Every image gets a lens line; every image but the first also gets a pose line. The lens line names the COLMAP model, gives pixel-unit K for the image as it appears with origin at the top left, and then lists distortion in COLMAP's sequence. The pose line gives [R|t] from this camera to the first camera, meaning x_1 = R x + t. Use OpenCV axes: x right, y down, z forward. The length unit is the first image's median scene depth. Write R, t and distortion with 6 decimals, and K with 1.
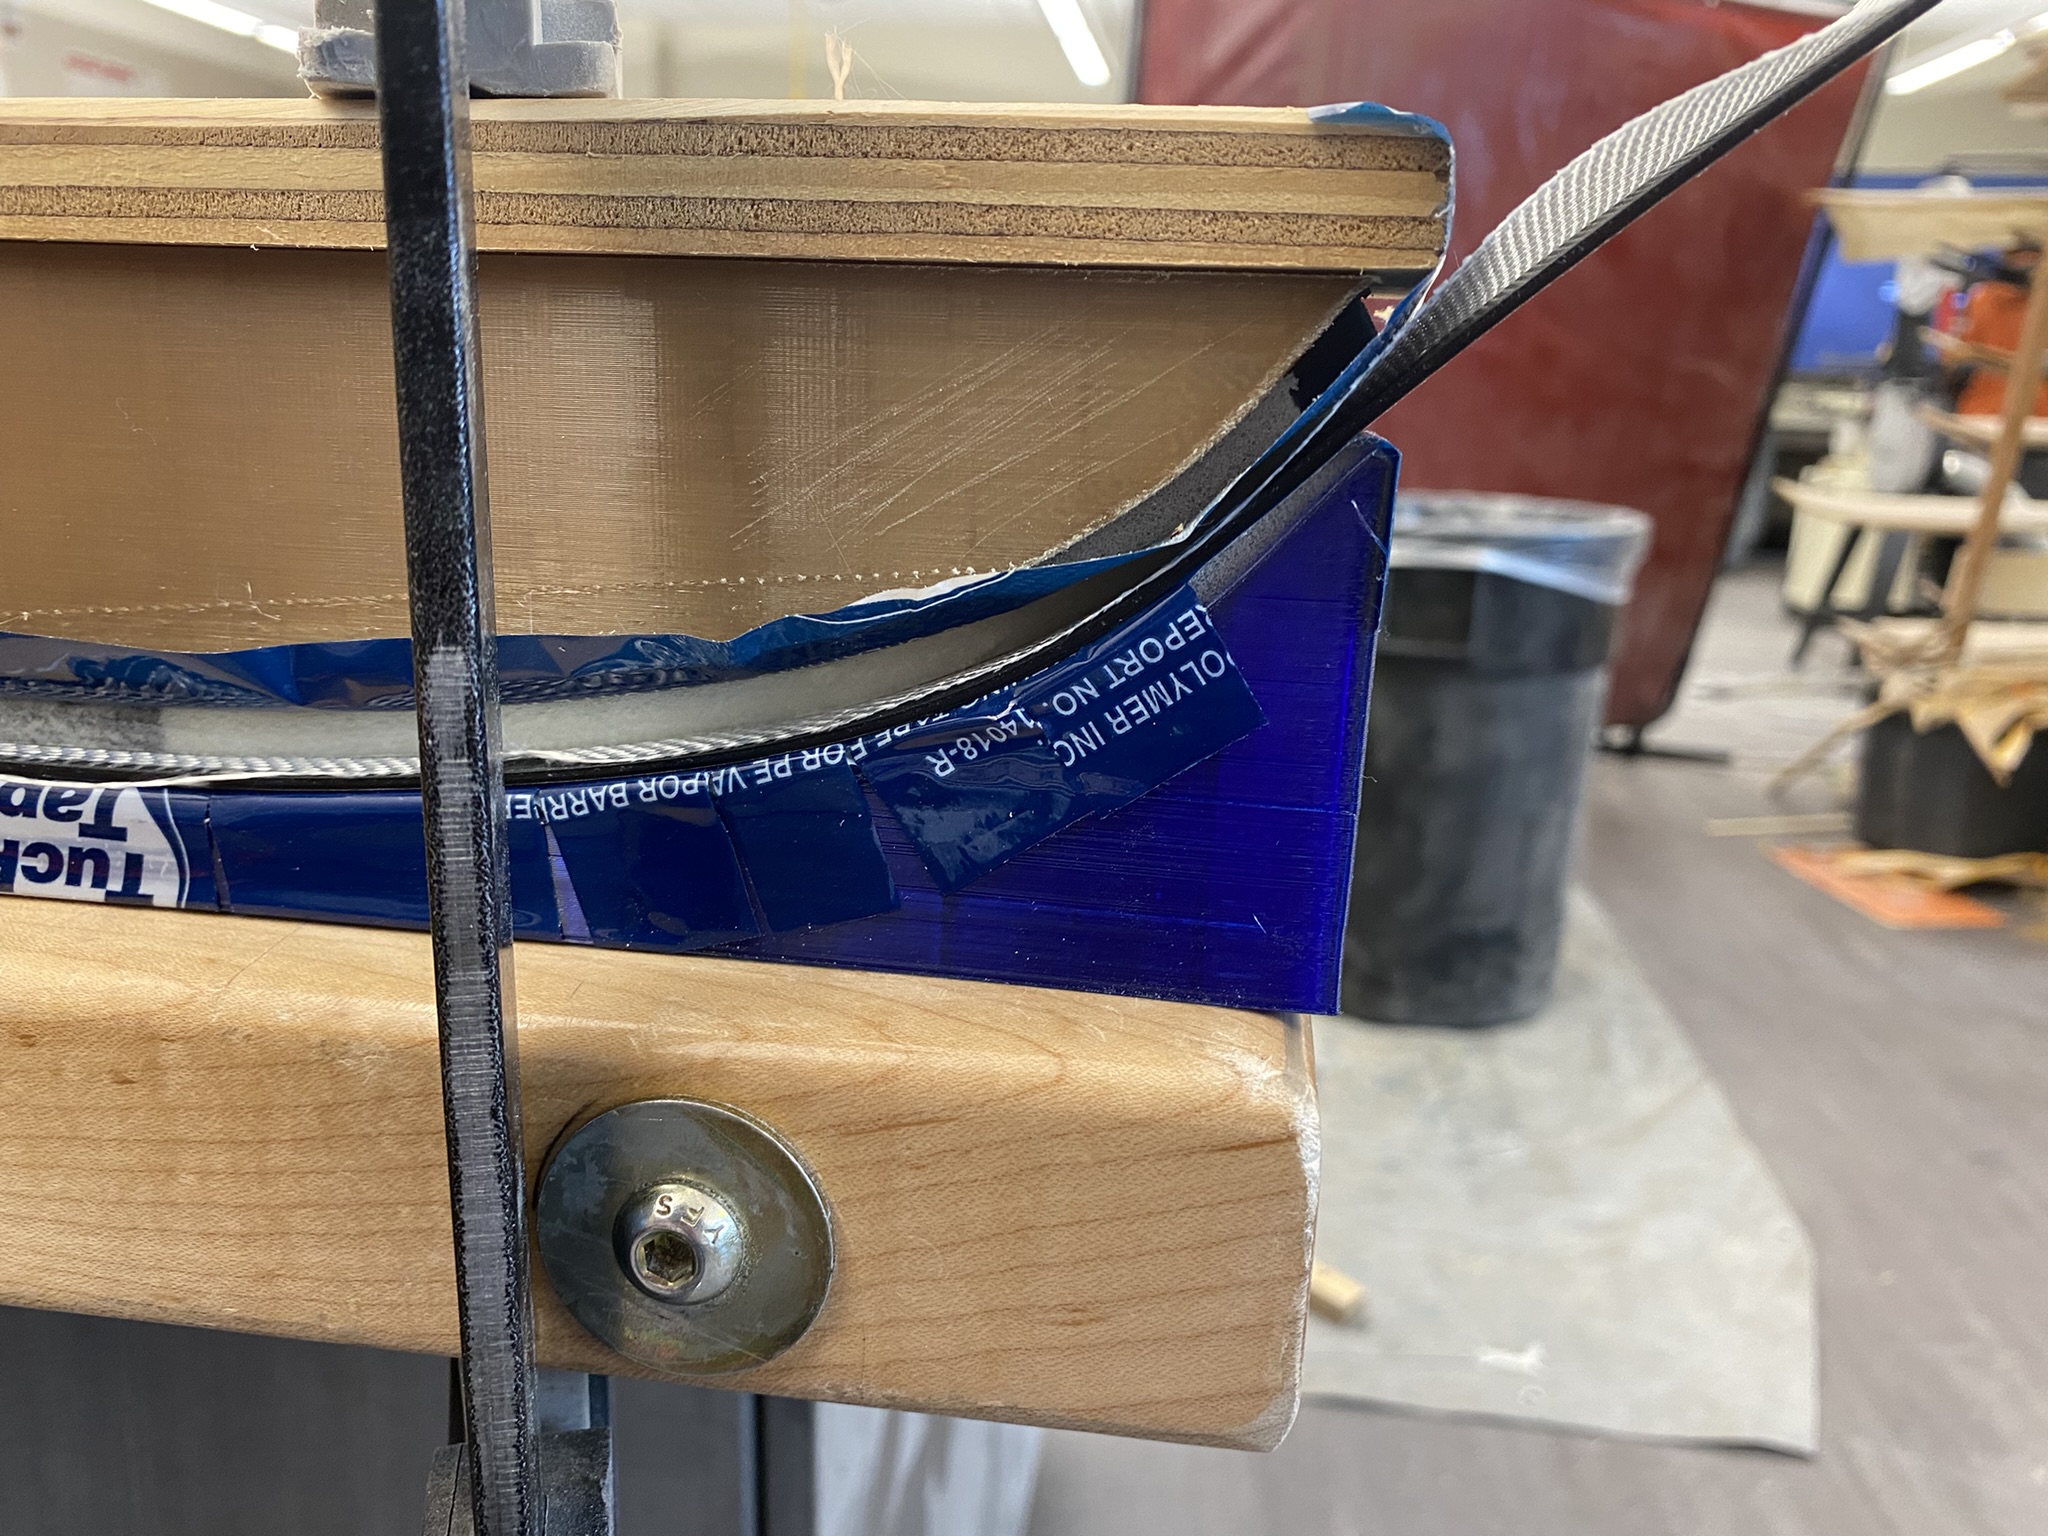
lens RADIAL K [[1561.9, 0, 1024.0], [0, 1561.9, 768.0], [0, 0, 1]] dist [-0.004551, -0.000582]
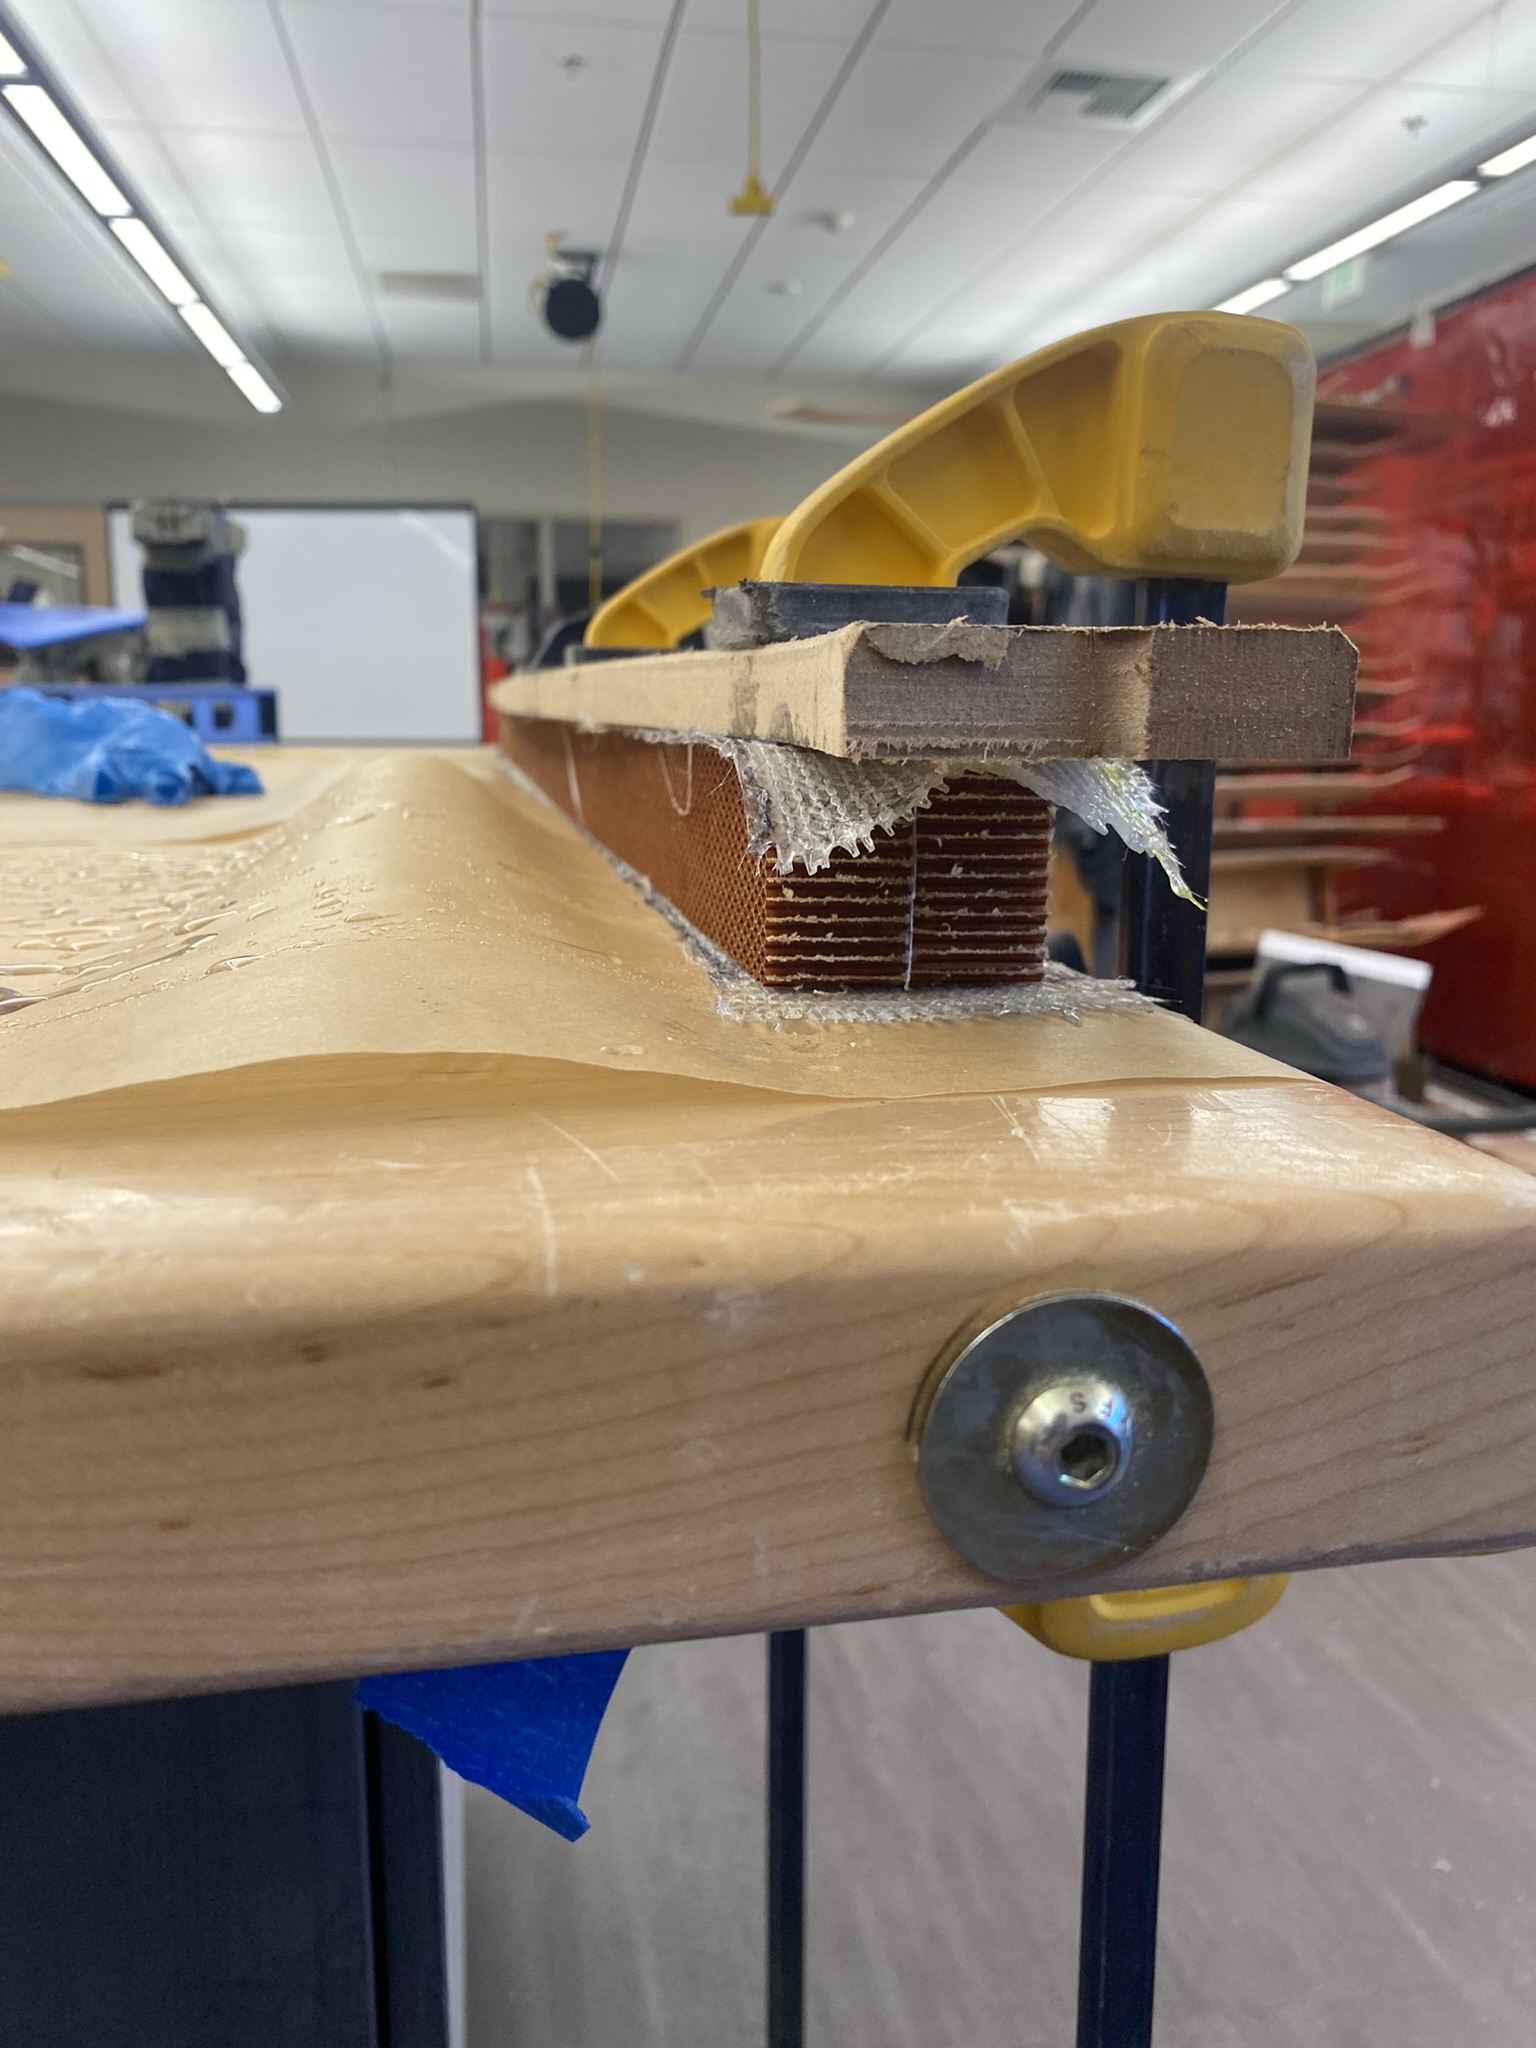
lens RADIAL K [[1561.9, 0, 768.0], [0, 1561.9, 1024.0], [0, 0, 1]] dist [-0.004551, -0.000582]
pose [[0.939254, -0.081076, 0.333510, -0.721590], [0.098195, 0.994560, -0.034767, 0.055328], [-0.328877, 0.065404, 0.942105, 0.111970]]
